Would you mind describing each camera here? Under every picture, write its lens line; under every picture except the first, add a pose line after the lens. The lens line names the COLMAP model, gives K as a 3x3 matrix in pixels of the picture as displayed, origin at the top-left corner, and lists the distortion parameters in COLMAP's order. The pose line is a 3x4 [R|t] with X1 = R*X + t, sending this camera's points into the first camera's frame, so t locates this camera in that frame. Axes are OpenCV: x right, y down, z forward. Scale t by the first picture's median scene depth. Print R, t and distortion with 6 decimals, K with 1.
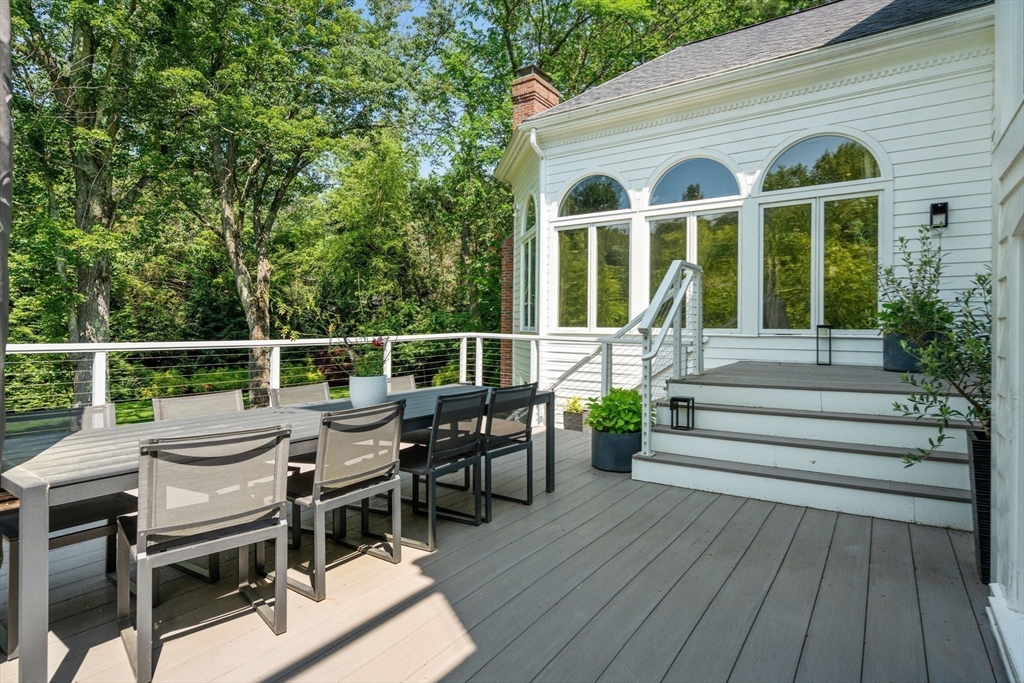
lens RADIAL K [[542.9, 0, 512.0], [0, 542.9, 341.5], [0, 0, 1]] dist [0.001262, 0.000407]
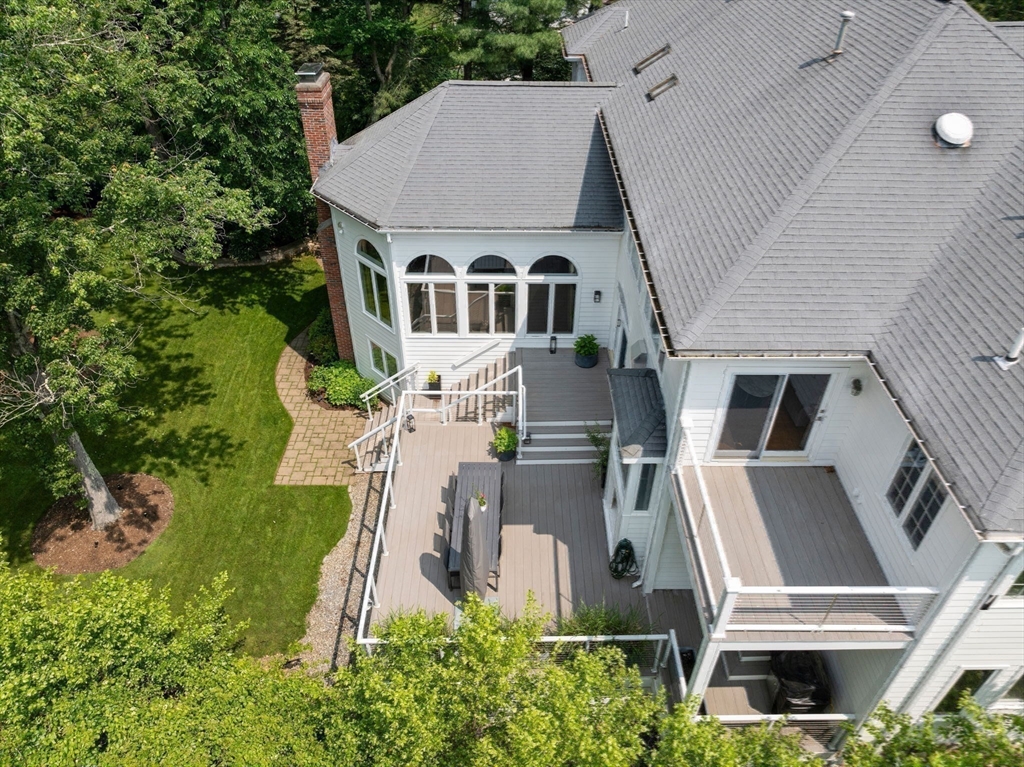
lens RADIAL K [[707.8, 0, 512.0], [0, 707.8, 383.5], [0, 0, 1]] dist [-0.000413, -0.000026]
pose [[0.825559, -0.358187, 0.436067, -0.850835], [0.011324, 0.783095, 0.621799, -1.602682], [-0.564203, -0.508394, 0.650547, -0.834876]]
